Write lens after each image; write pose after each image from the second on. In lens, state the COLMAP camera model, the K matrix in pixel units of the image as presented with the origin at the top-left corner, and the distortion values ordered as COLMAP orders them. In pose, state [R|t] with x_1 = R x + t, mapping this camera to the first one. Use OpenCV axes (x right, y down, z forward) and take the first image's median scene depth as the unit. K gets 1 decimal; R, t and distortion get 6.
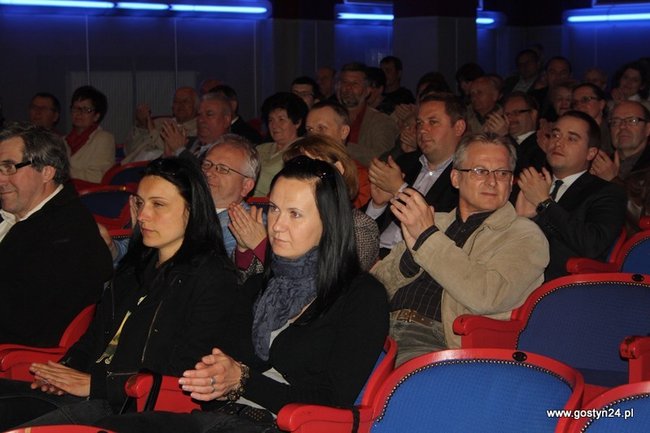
lens RADIAL K [[1577.7, 0, 322.0], [0, 1577.7, 218.8], [0, 0, 1]] dist [0.015826, 0.000000]
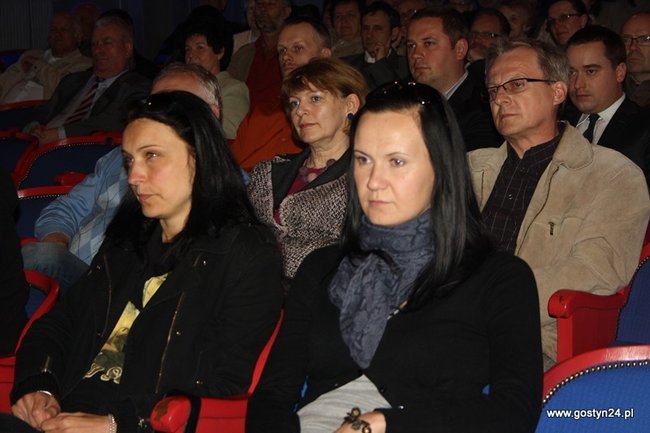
lens RADIAL K [[1632.2, 0, 326.9], [0, 1632.2, 212.3], [0, 0, 1]] dist [0.156840, 0.000000]
pose [[0.985981, -0.033393, 0.163480, -0.144795], [0.029190, 0.999180, 0.028048, -0.001700], [-0.164282, -0.022883, 0.986148, 0.246347]]
